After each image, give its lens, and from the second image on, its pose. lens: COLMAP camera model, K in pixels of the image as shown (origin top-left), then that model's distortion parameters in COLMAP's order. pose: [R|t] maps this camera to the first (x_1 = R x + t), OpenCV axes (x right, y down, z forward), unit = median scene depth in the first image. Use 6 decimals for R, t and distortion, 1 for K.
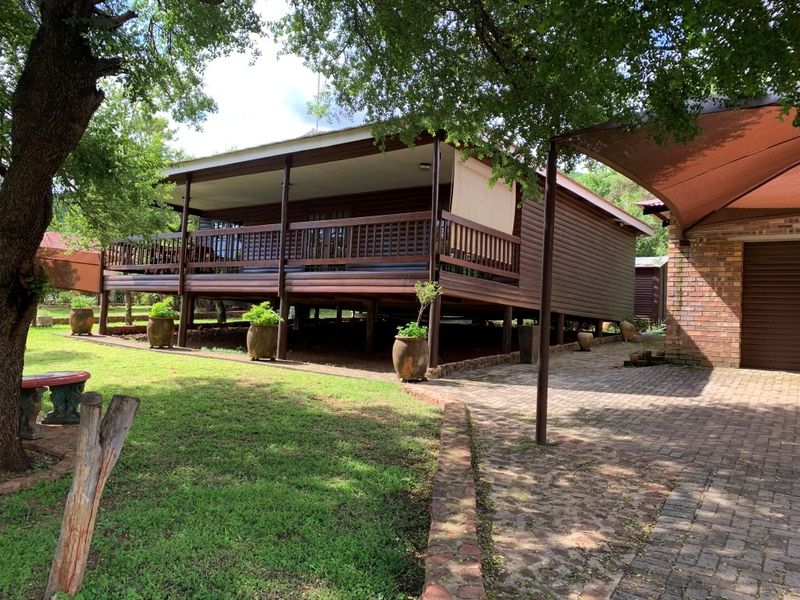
lens RADIAL K [[597.1, 0, 391.8], [0, 597.1, 291.4], [0, 0, 1]] dist [-0.000110, -0.005192]
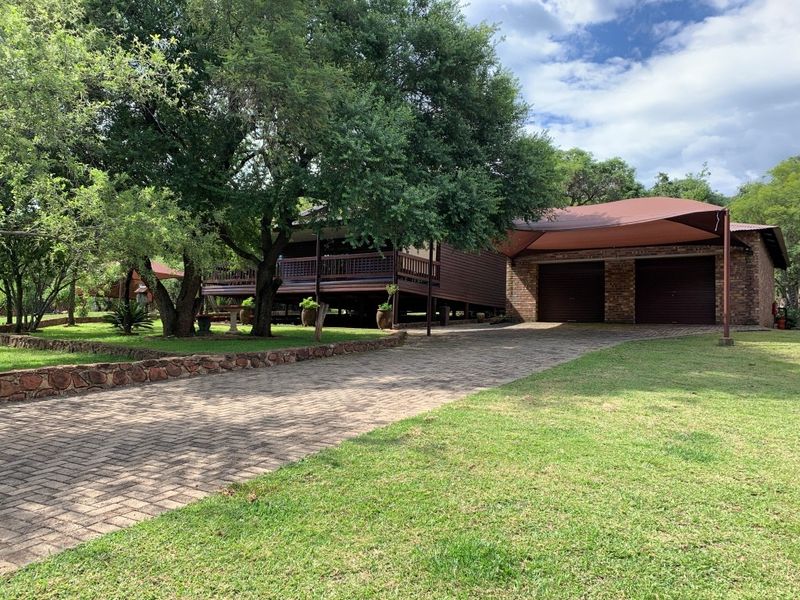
lens RADIAL K [[597.1, 0, 391.8], [0, 597.1, 291.4], [0, 0, 1]] dist [-0.000110, -0.005192]
pose [[0.998650, -0.015690, 0.049515, -0.045664], [0.016881, 0.999576, -0.023731, 0.057221], [-0.049122, 0.024535, 0.998491, -1.102403]]
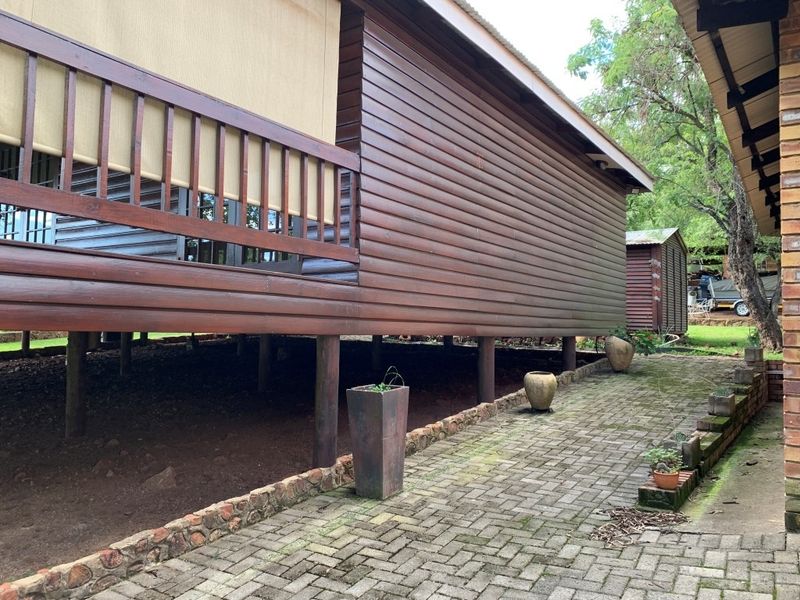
lens RADIAL K [[597.1, 0, 391.8], [0, 597.1, 291.4], [0, 0, 1]] dist [-0.000110, -0.005192]
pose [[0.998521, -0.031663, 0.044185, 0.259164], [0.031531, 0.999496, 0.003676, -0.003463], [-0.044279, -0.002277, 0.999017, 0.734588]]
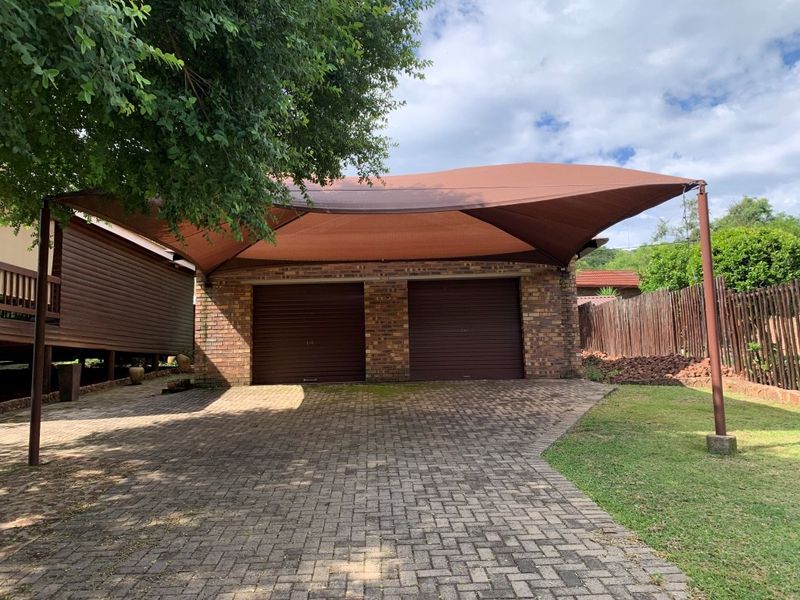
lens RADIAL K [[597.1, 0, 391.8], [0, 597.1, 291.4], [0, 0, 1]] dist [-0.000110, -0.005192]
pose [[0.796208, 0.001644, 0.605021, 0.058800], [0.035444, 0.998152, -0.049358, 0.003801], [-0.603984, 0.060743, 0.794679, -0.177097]]
